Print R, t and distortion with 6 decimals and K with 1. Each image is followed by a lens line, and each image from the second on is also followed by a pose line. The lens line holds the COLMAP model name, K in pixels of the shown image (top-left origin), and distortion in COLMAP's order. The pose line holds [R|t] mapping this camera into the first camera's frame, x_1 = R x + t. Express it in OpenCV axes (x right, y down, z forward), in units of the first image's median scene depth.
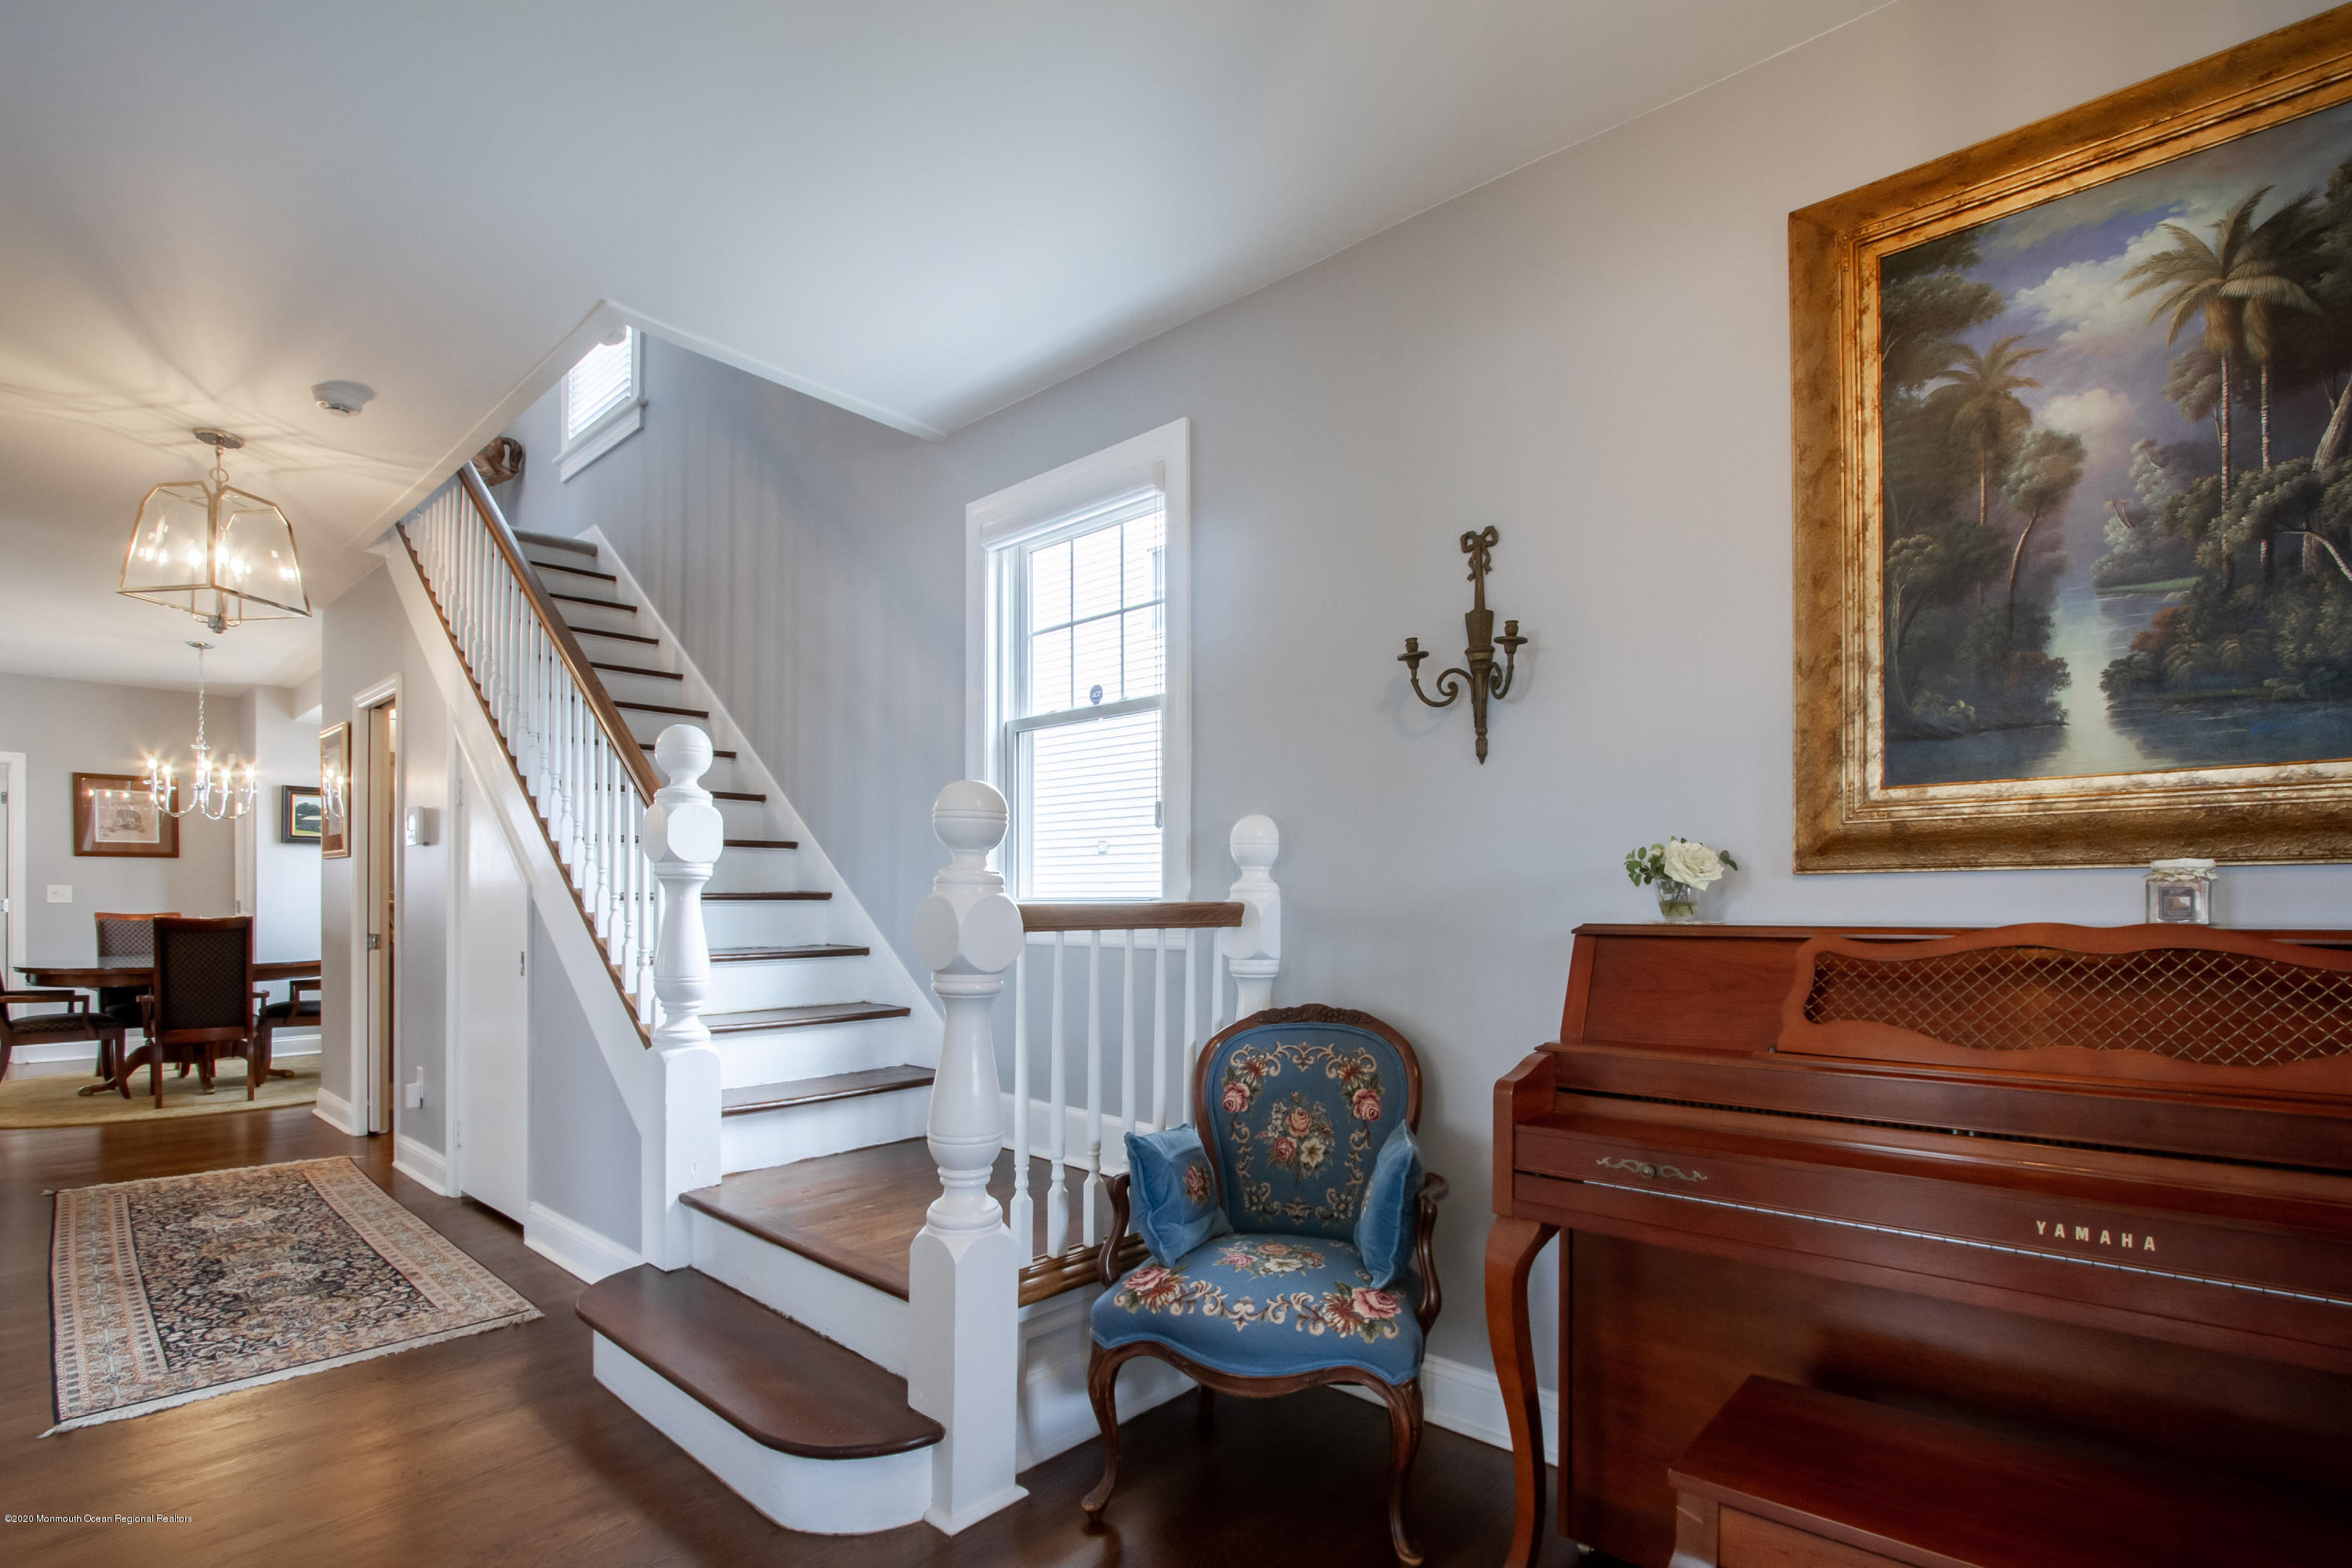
lens RADIAL K [[1100.5, 0, 1197.7], [0, 1100.5, 906.3], [0, 0, 1]] dist [-0.019747, 0.003702]
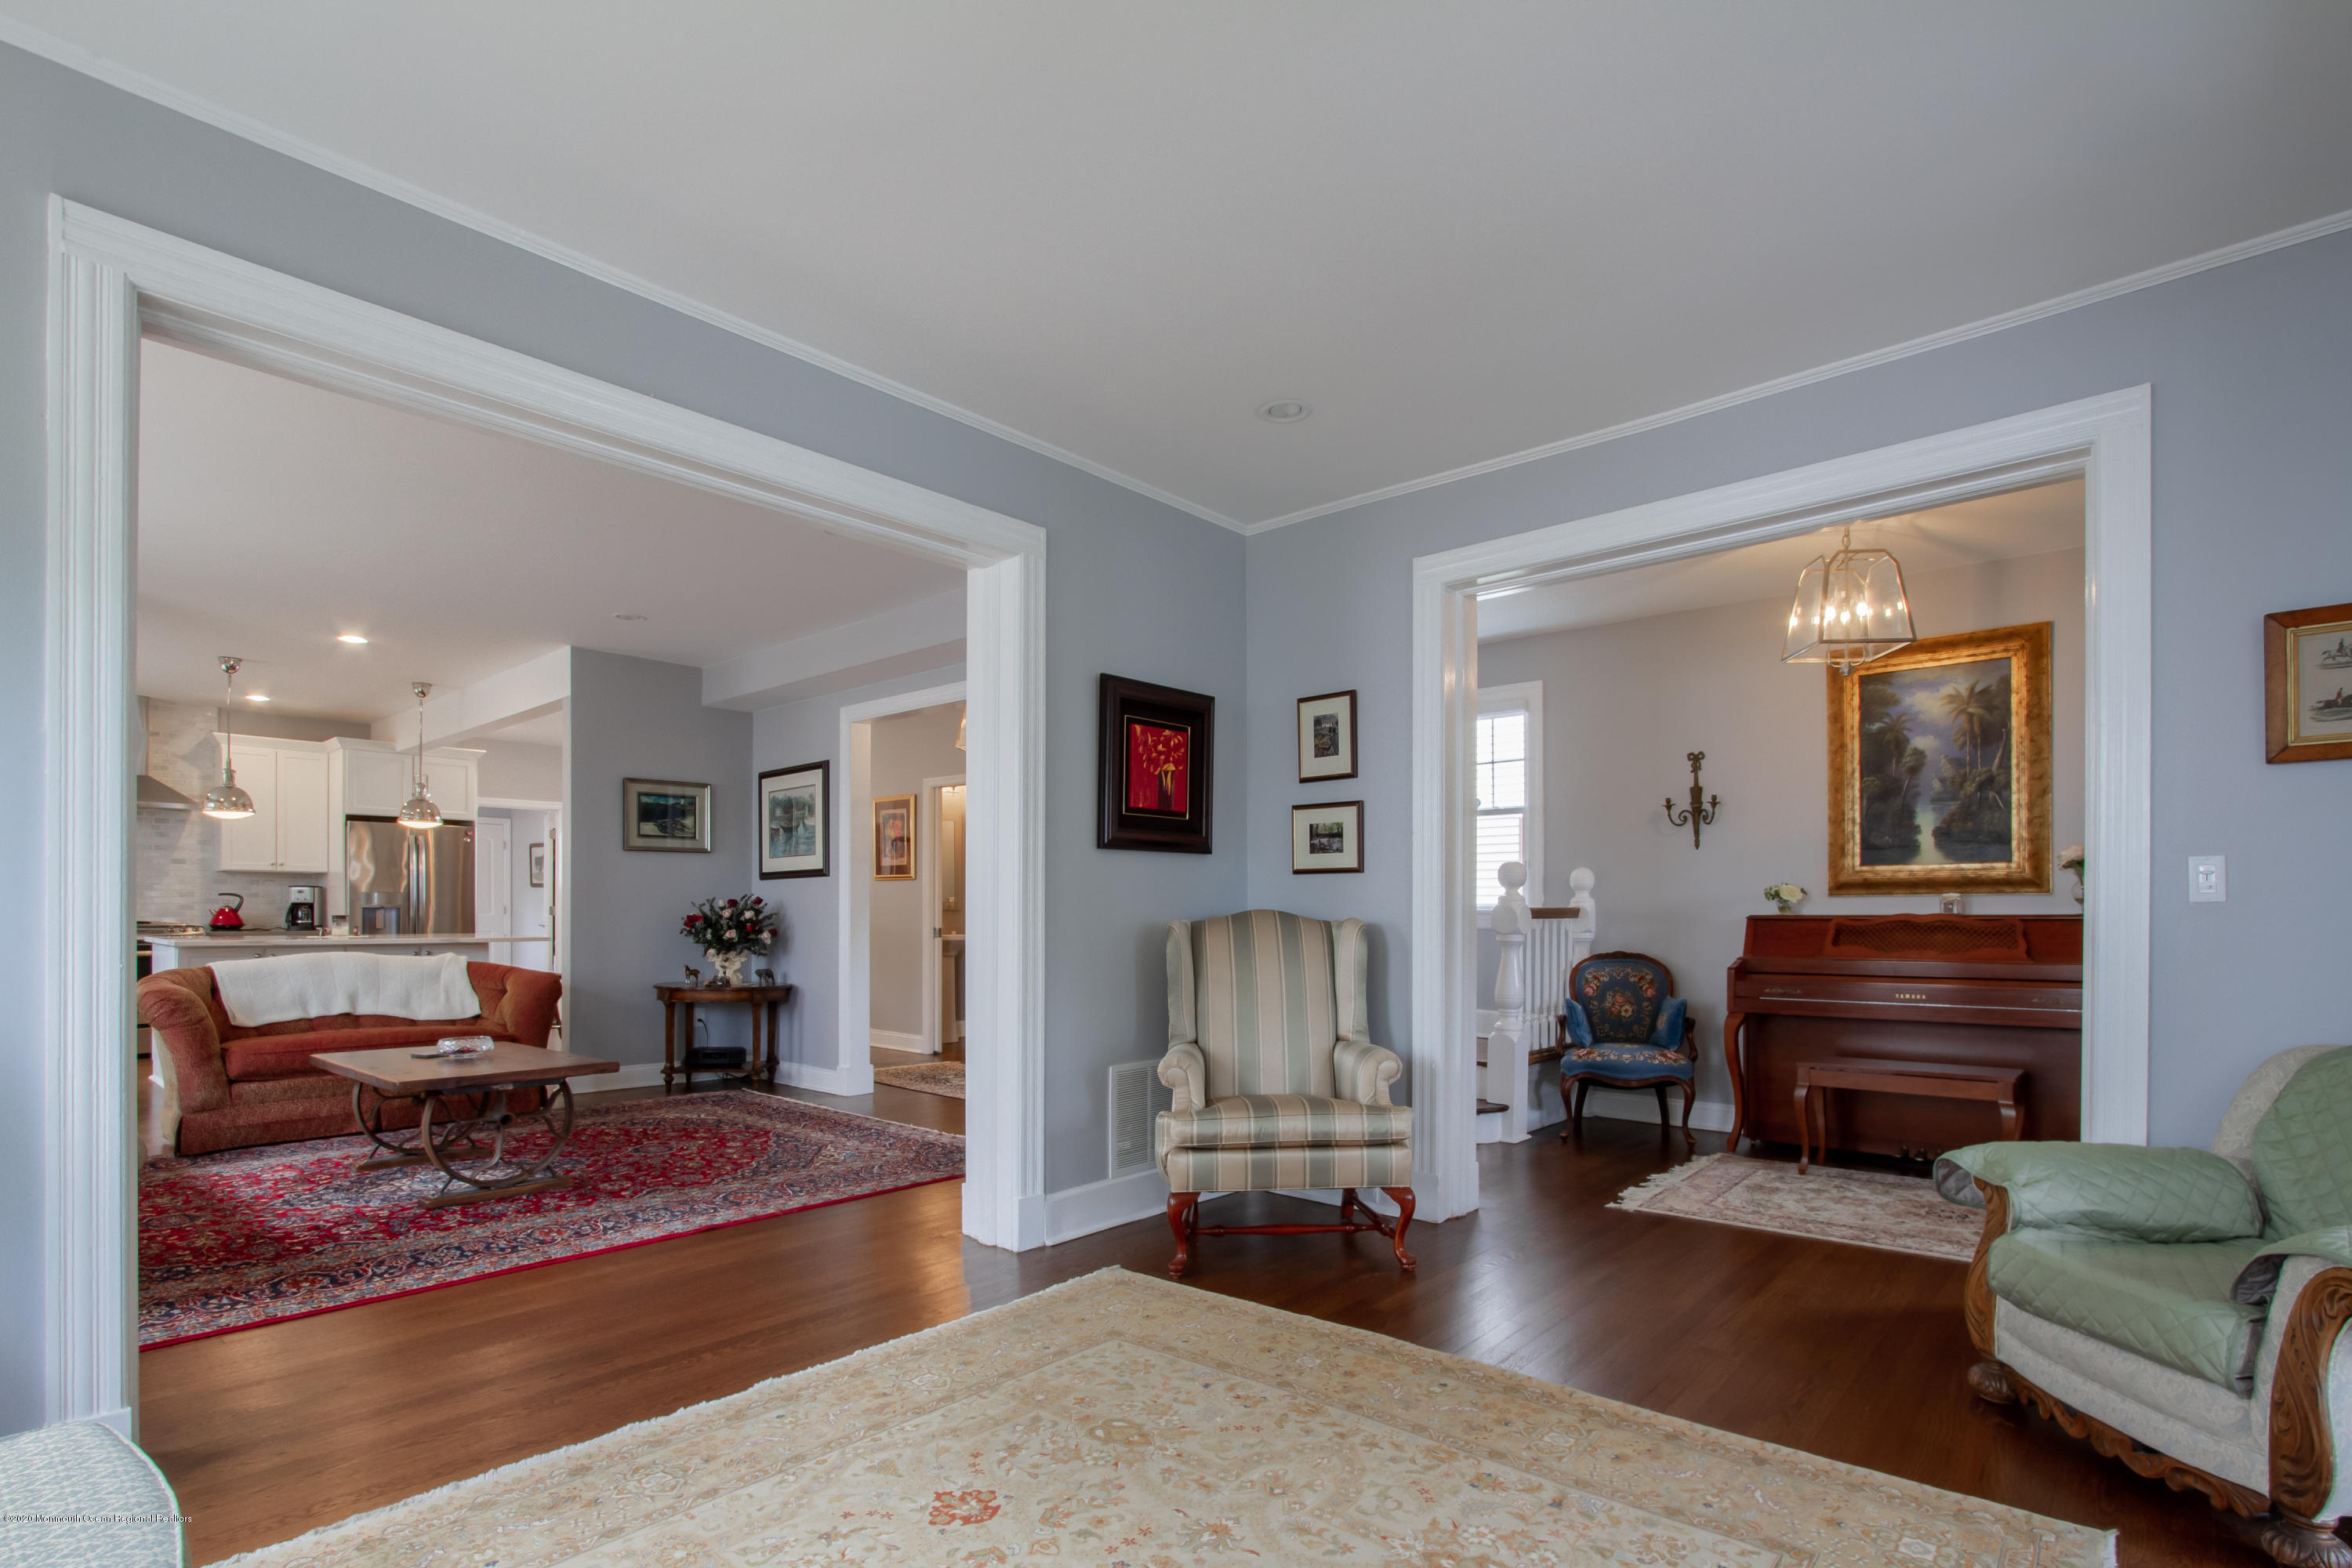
lens RADIAL K [[1153.5, 0, 1182.1], [0, 1153.5, 908.1], [0, 0, 1]] dist [-0.013808, 0.001227]
pose [[0.999939, -0.001983, -0.010877, -0.892143], [0.001953, 0.999994, -0.002736, 0.003378], [0.010882, 0.002714, 0.999937, -1.621567]]
